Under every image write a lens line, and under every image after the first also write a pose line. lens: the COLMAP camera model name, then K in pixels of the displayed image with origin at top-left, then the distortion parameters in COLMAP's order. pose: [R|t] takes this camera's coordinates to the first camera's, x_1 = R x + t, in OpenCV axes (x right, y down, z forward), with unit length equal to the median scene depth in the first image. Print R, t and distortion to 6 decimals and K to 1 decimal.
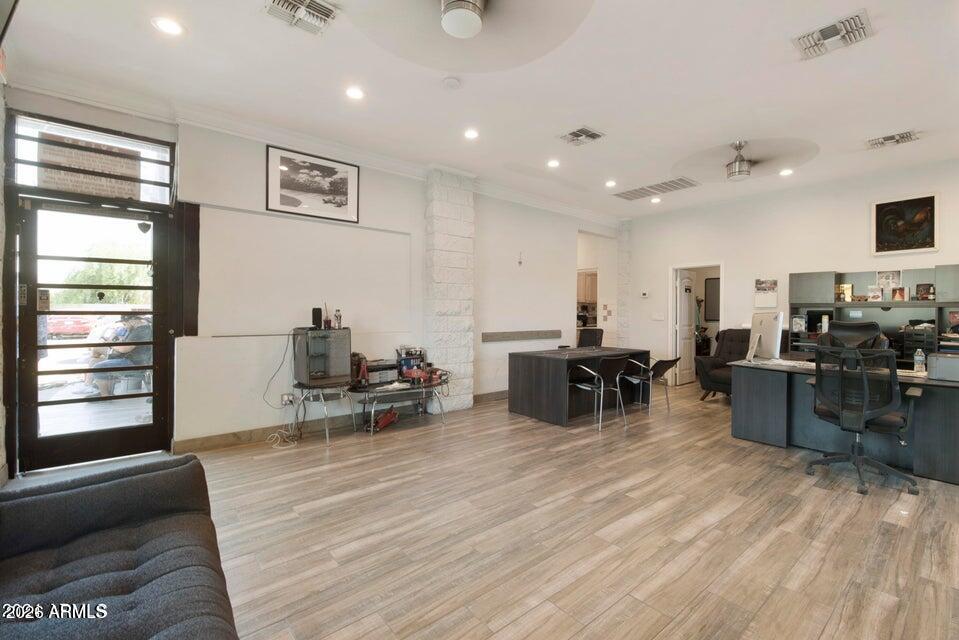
lens RADIAL K [[420.5, 0, 479.8], [0, 420.5, 316.0], [0, 0, 1]] dist [-0.001623, 0.000079]
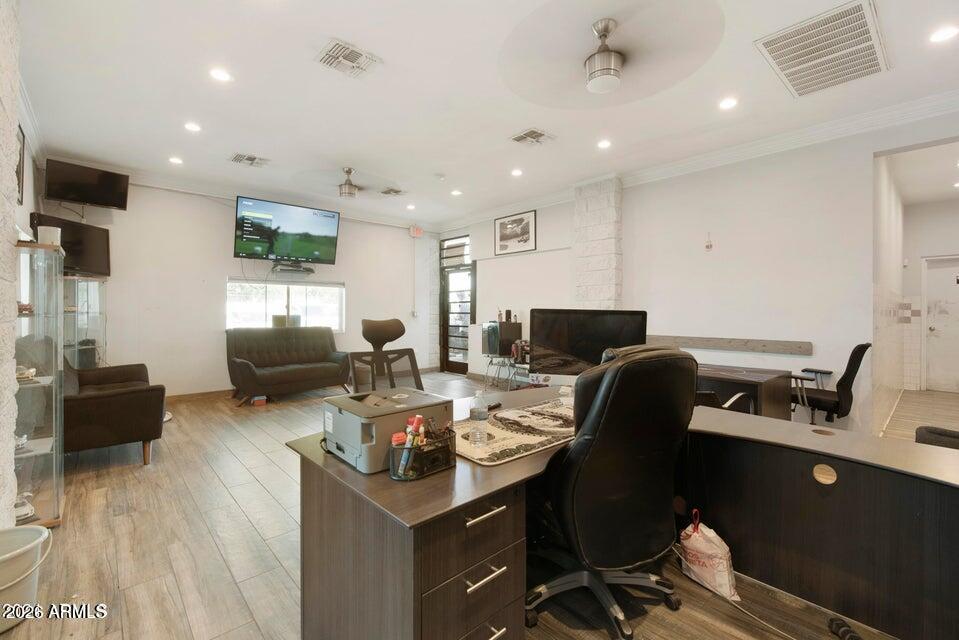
lens RADIAL K [[420.5, 0, 479.8], [0, 420.5, 314.9], [0, 0, 1]] dist [-0.001623, 0.000079]
pose [[0.043022, 0.004191, -0.999065, 1.181107], [-0.007426, 0.999965, 0.003875, -0.006085], [0.999047, 0.007252, 0.043052, 0.791721]]
